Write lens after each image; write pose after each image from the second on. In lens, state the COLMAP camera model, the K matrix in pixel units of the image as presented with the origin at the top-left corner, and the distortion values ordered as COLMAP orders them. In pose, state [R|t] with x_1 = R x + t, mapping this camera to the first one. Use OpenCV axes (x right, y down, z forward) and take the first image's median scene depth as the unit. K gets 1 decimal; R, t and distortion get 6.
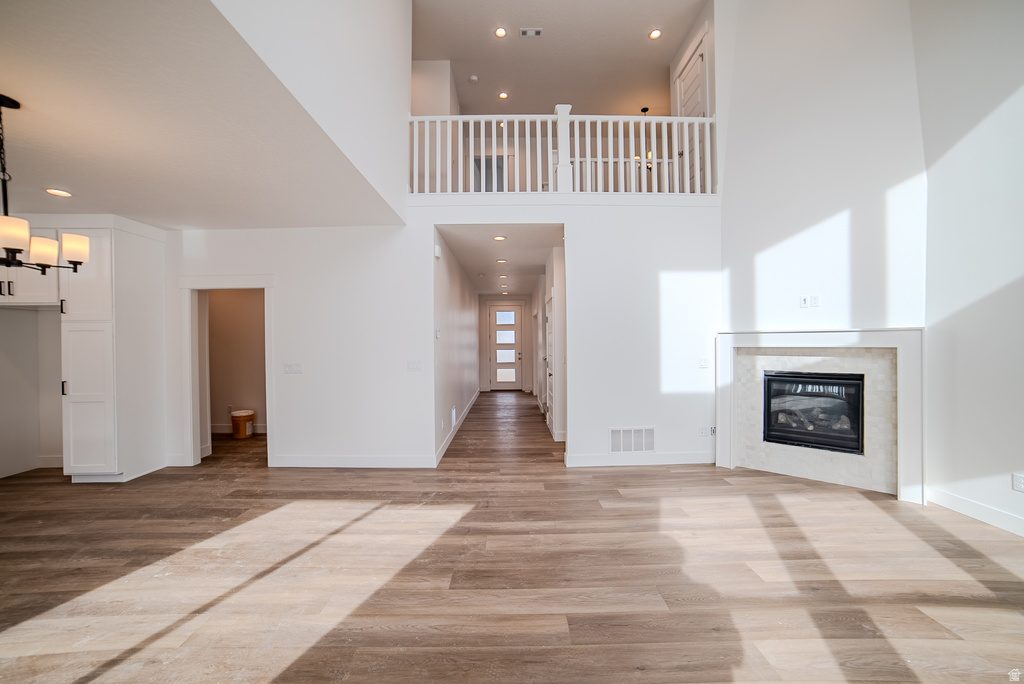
lens RADIAL K [[419.9, 0, 520.6], [0, 419.9, 343.4], [0, 0, 1]] dist [-0.065734, 0.023906]
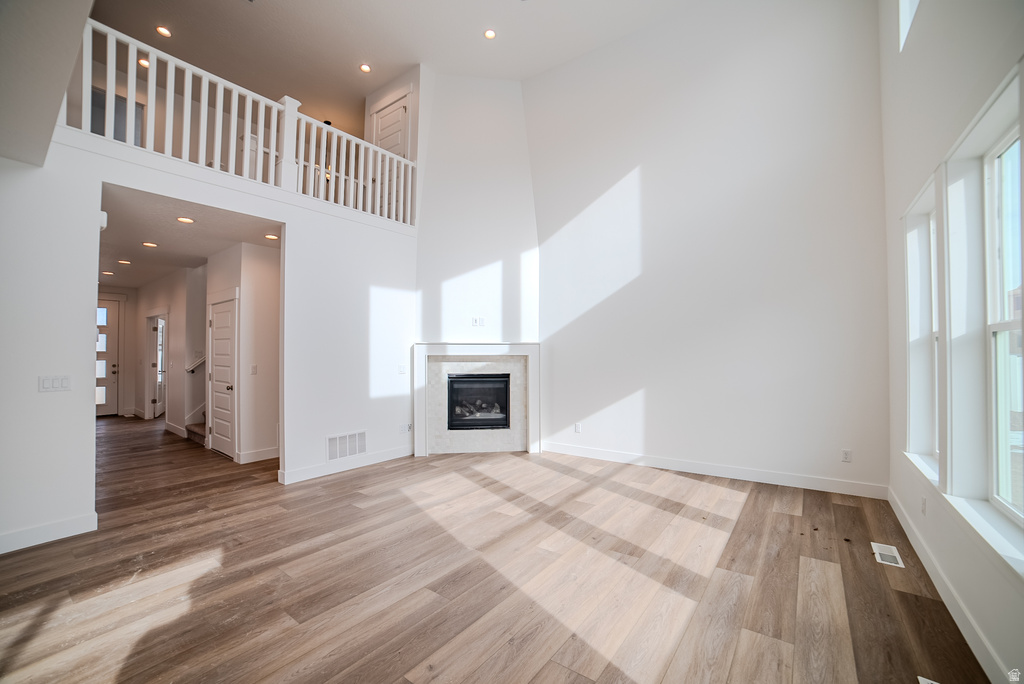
lens RADIAL K [[419.9, 0, 513.6], [0, 419.9, 335.7], [0, 0, 1]] dist [-0.065734, 0.023906]
pose [[0.612186, 0.036769, 0.789858, -0.353887], [-0.001465, 0.998969, -0.045367, 0.008171], [-0.790712, 0.026616, 0.611609, 0.047490]]
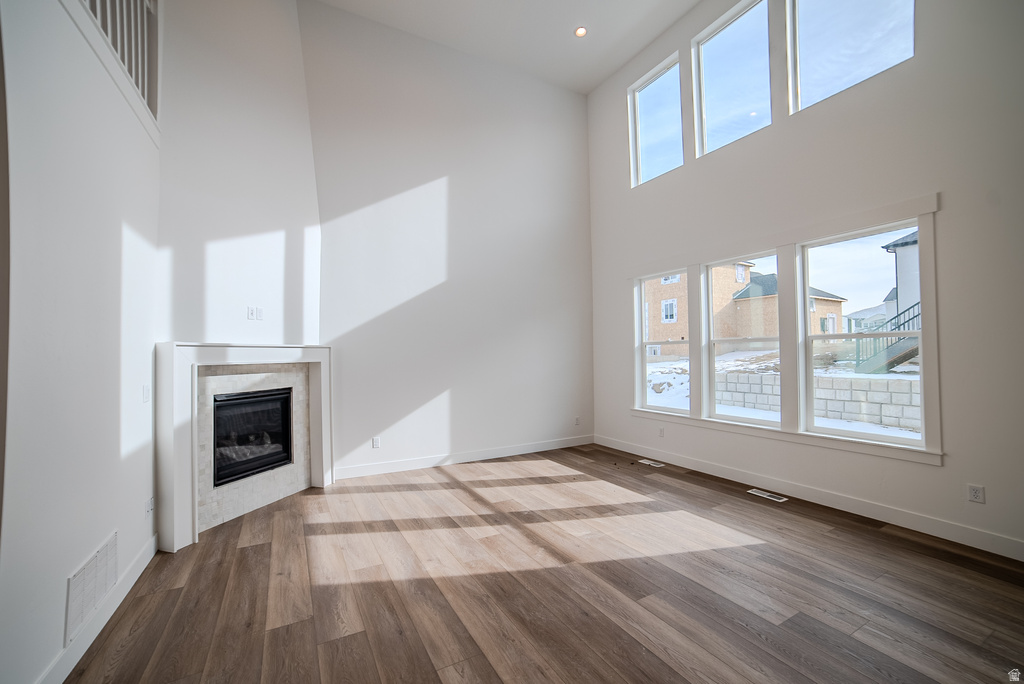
lens RADIAL K [[419.9, 0, 505.7], [0, 419.9, 346.5], [0, 0, 1]] dist [-0.065734, 0.023906]
pose [[-0.458232, 0.029146, 0.888354, -0.389959], [0.013340, 0.999575, -0.025914, 0.002691], [-0.888732, -0.000024, -0.458426, 0.979748]]
